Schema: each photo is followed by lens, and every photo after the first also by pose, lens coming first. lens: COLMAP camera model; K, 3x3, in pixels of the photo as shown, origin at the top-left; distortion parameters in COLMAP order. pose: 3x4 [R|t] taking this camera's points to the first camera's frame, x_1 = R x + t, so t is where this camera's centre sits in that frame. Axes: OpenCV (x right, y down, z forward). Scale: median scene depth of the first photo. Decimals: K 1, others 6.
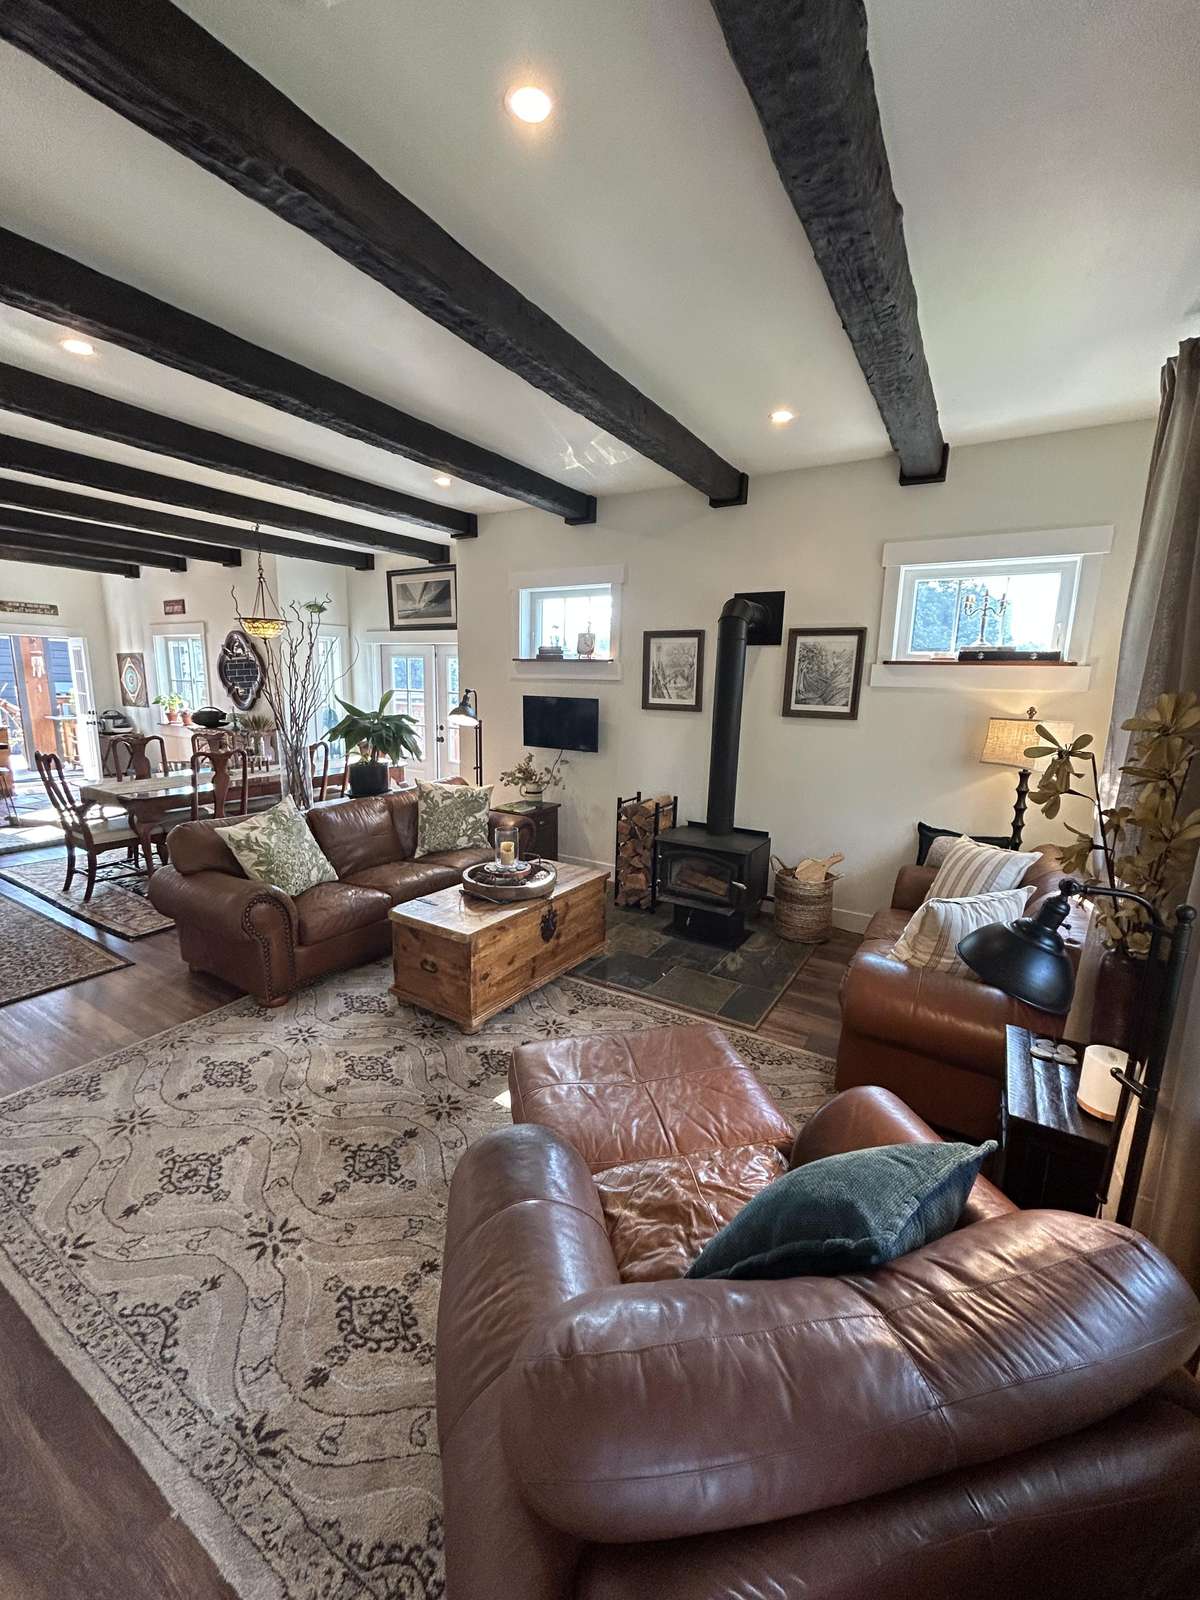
lens RADIAL K [[643.9, 0, 600.0], [0, 643.9, 800.0], [0, 0, 1]] dist [0.001759, -0.002589]
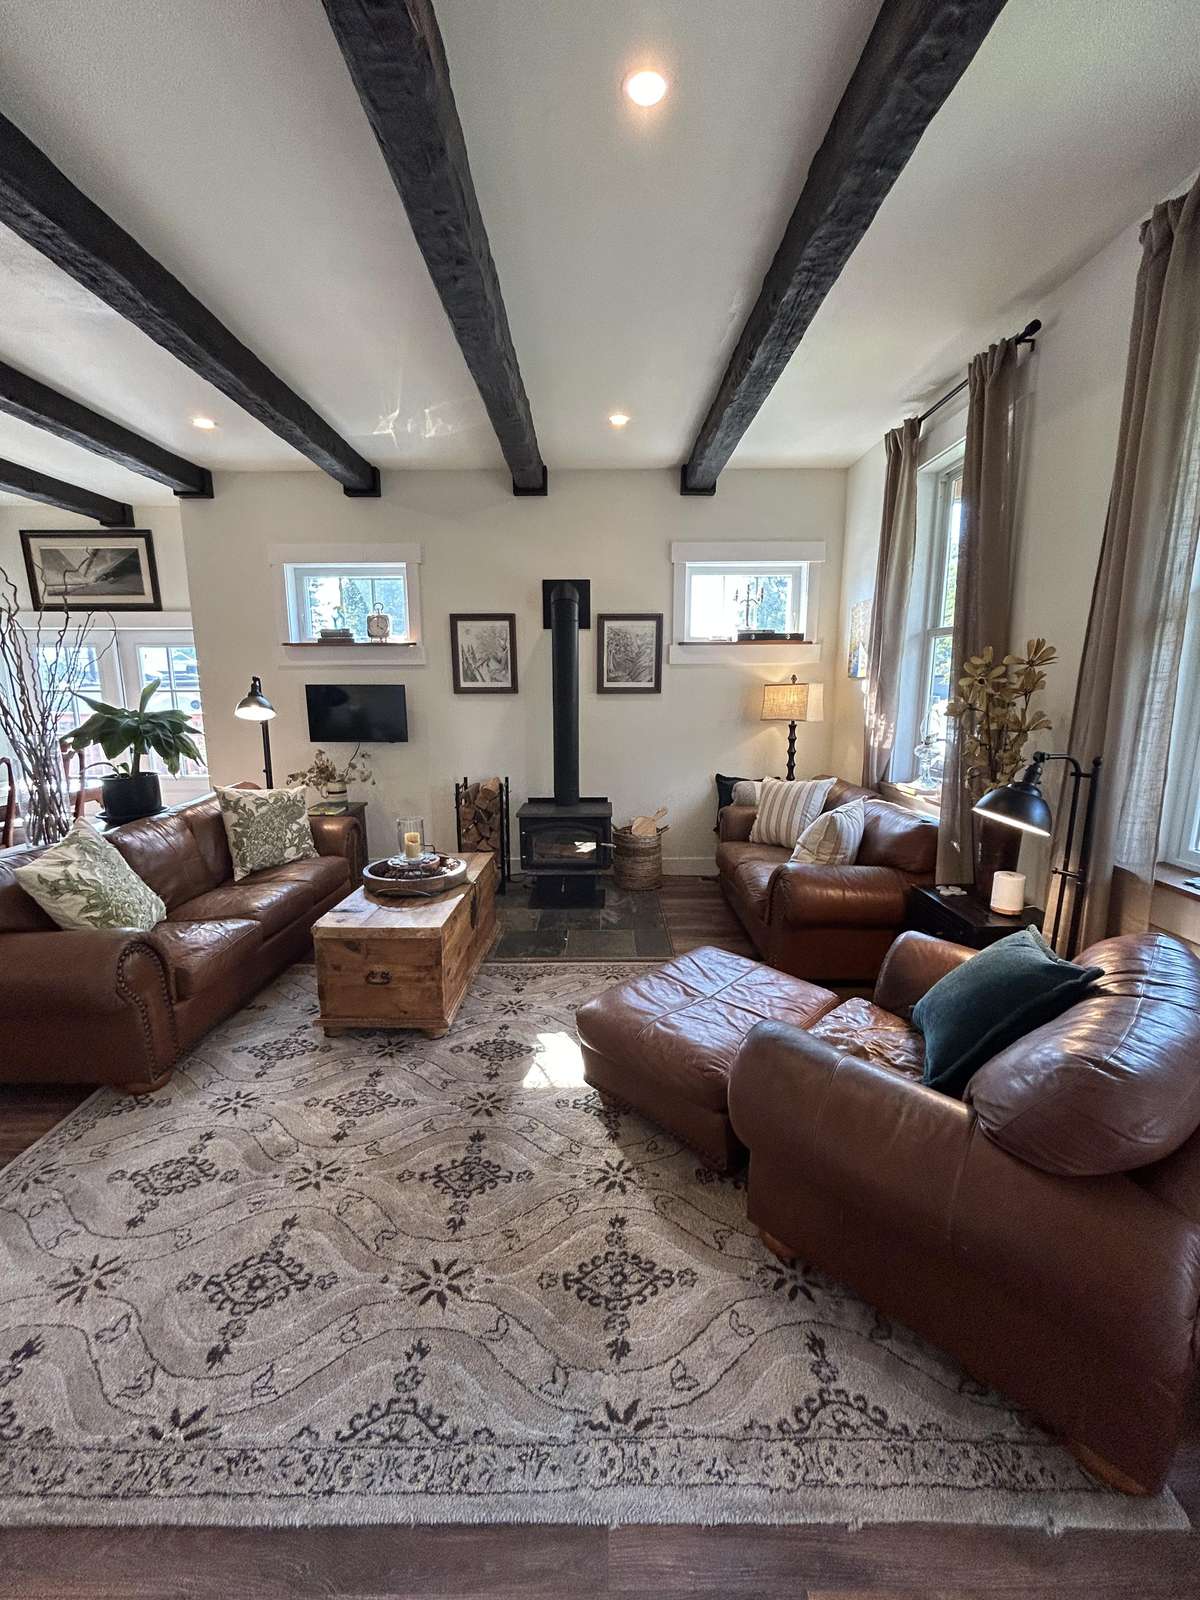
lens RADIAL K [[643.9, 0, 600.0], [0, 643.9, 800.0], [0, 0, 1]] dist [-0.001891, 0.000038]
pose [[0.852879, -0.118972, 0.508374, -0.363620], [0.119650, 0.992317, 0.031494, 0.021157], [-0.508215, 0.033966, 0.860560, 0.067732]]
